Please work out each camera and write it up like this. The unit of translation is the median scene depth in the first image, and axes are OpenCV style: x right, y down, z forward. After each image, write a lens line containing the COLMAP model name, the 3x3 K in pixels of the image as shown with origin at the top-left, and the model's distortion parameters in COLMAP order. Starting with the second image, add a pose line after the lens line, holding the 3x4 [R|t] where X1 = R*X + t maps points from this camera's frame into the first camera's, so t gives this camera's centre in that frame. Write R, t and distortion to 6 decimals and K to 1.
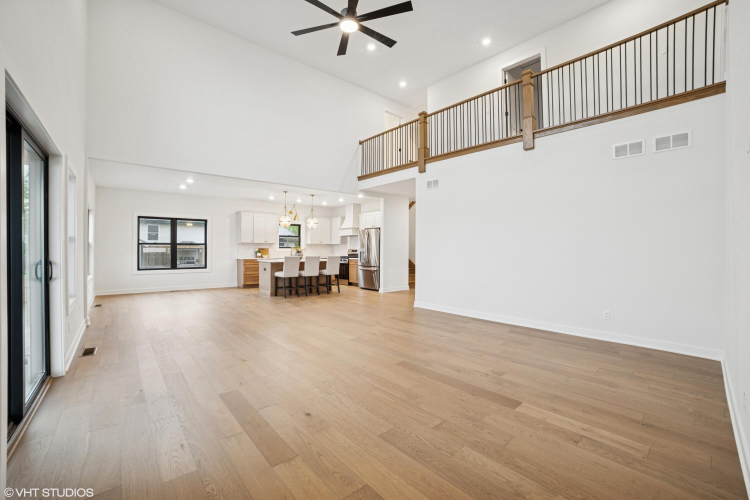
lens RADIAL K [[304.9, 0, 372.5], [0, 304.9, 247.3], [0, 0, 1]] dist [-0.079653, 0.000163]
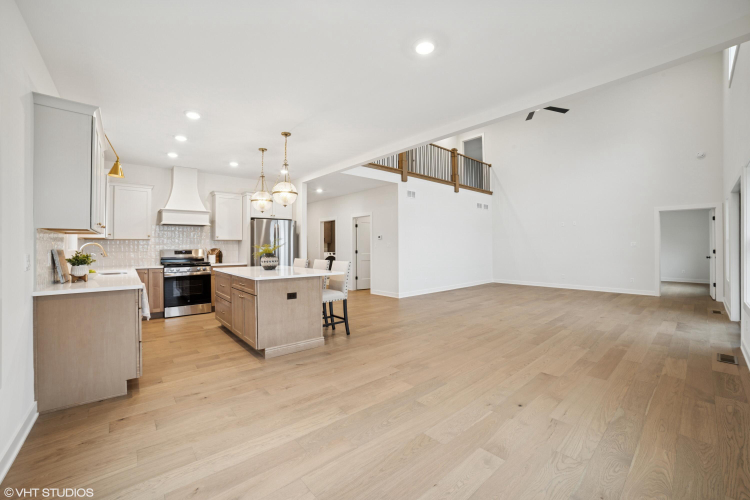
lens RADIAL K [[304.9, 0, 372.5], [0, 304.9, 247.3], [0, 0, 1]] dist [-0.079653, 0.000163]
pose [[0.006108, -0.005238, 0.999968, -0.704735], [0.003242, 0.999981, 0.005218, 0.000284], [-0.999976, 0.003210, 0.006125, 0.779216]]
